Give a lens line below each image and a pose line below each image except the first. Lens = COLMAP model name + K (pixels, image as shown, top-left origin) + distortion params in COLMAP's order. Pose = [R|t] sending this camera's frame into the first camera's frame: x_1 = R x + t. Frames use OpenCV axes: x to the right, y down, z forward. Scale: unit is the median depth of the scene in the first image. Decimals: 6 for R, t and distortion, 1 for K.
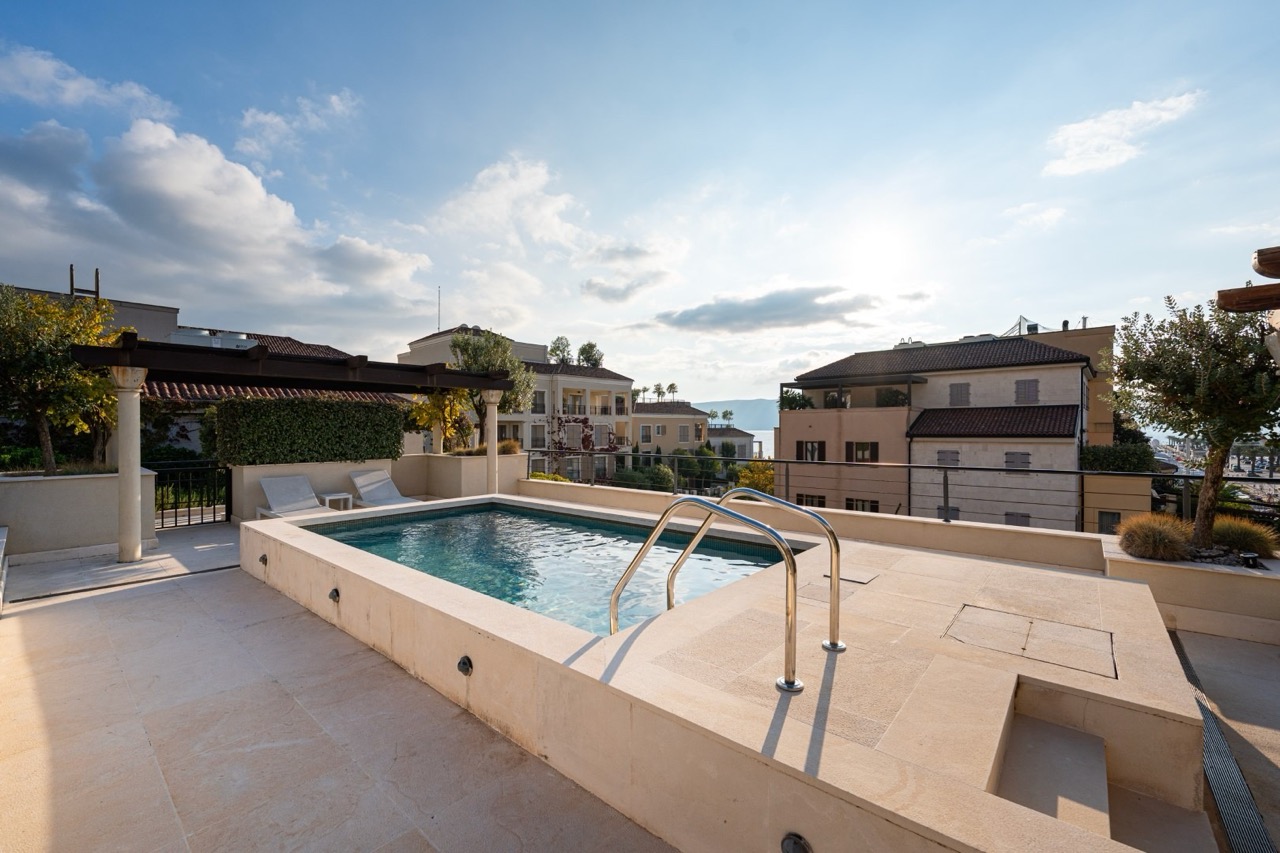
lens RADIAL K [[512.4, 0, 643.6], [0, 512.4, 430.2], [0, 0, 1]] dist [0.000260, -0.000002]
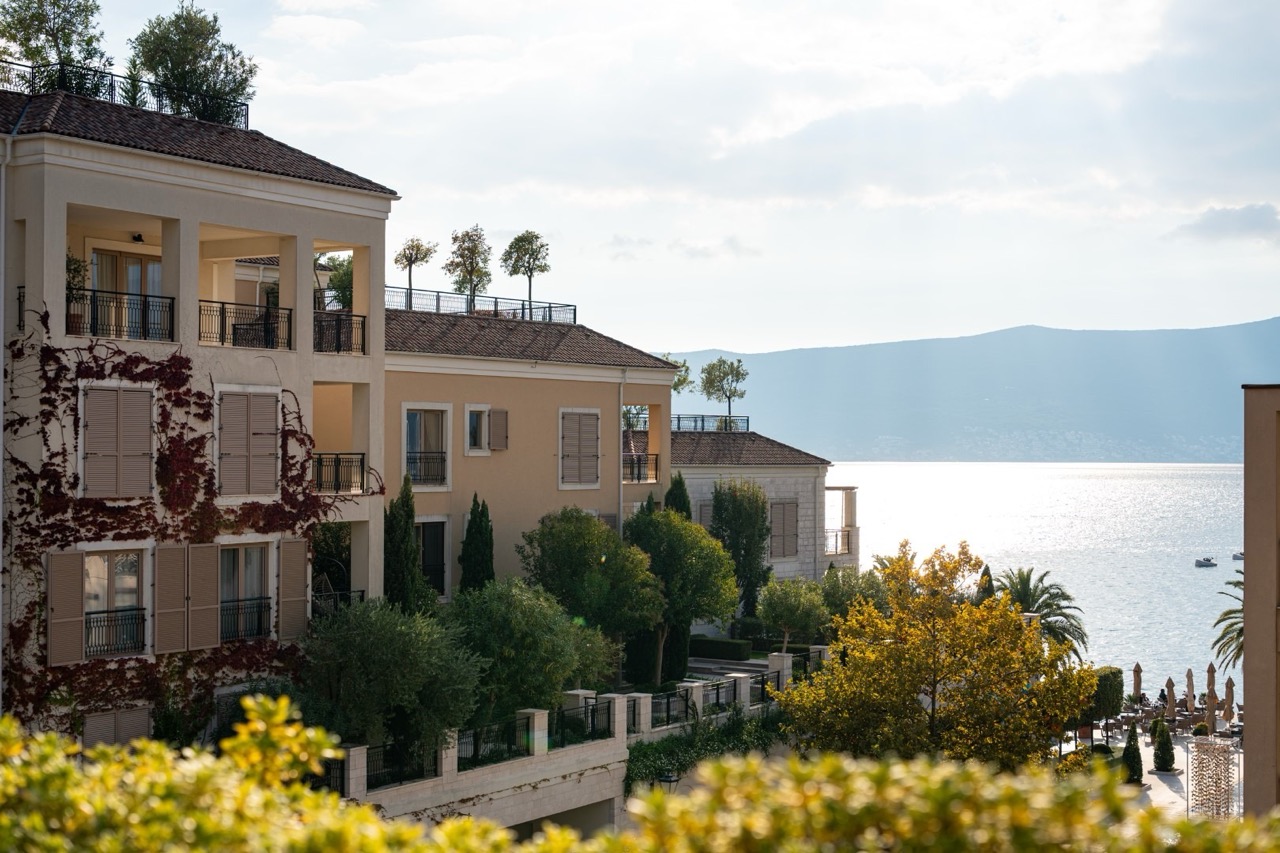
lens RADIAL K [[1882.0, 0, 640.1], [0, 1882.0, 424.8], [0, 0, 1]] dist [0.017189, 0.000000]
pose [[0.984335, 0.007184, 0.176163, -0.057463], [-0.004051, 0.999827, -0.018139, 0.015124], [-0.176263, 0.017142, 0.984194, 0.199984]]
